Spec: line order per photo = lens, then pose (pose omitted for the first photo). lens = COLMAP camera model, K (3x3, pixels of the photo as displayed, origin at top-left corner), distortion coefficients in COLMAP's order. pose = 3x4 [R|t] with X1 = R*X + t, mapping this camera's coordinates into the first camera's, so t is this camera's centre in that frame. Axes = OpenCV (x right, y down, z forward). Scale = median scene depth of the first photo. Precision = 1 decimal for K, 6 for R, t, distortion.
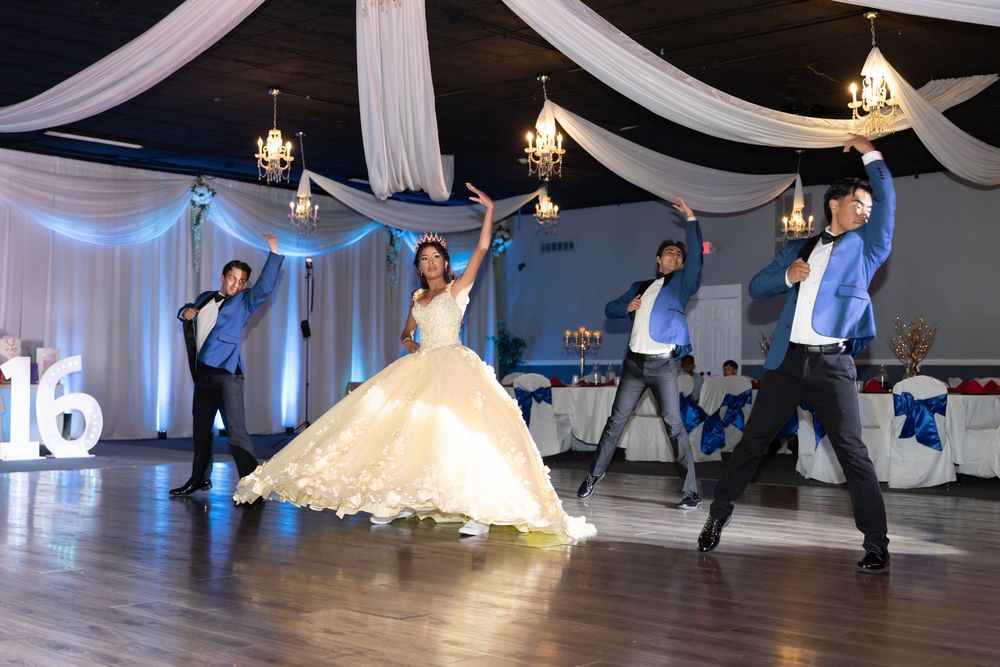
lens RADIAL K [[1262.2, 0, 499.6], [0, 1262.2, 330.5], [0, 0, 1]] dist [-0.001528, 0.000000]
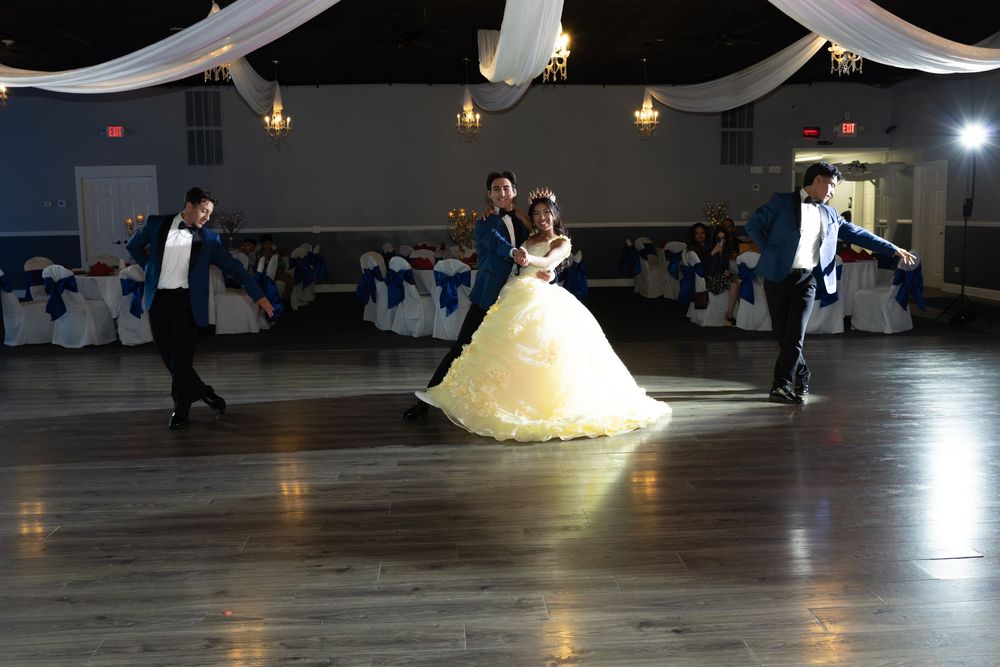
lens RADIAL K [[911.5, 0, 497.3], [0, 911.5, 331.8], [0, 0, 1]] dist [0.001135, 0.000000]
pose [[0.679956, -0.103046, 0.725976, -0.307060], [-0.004163, 0.989518, 0.144352, -0.017827], [-0.733241, -0.101176, 0.672399, 0.293127]]
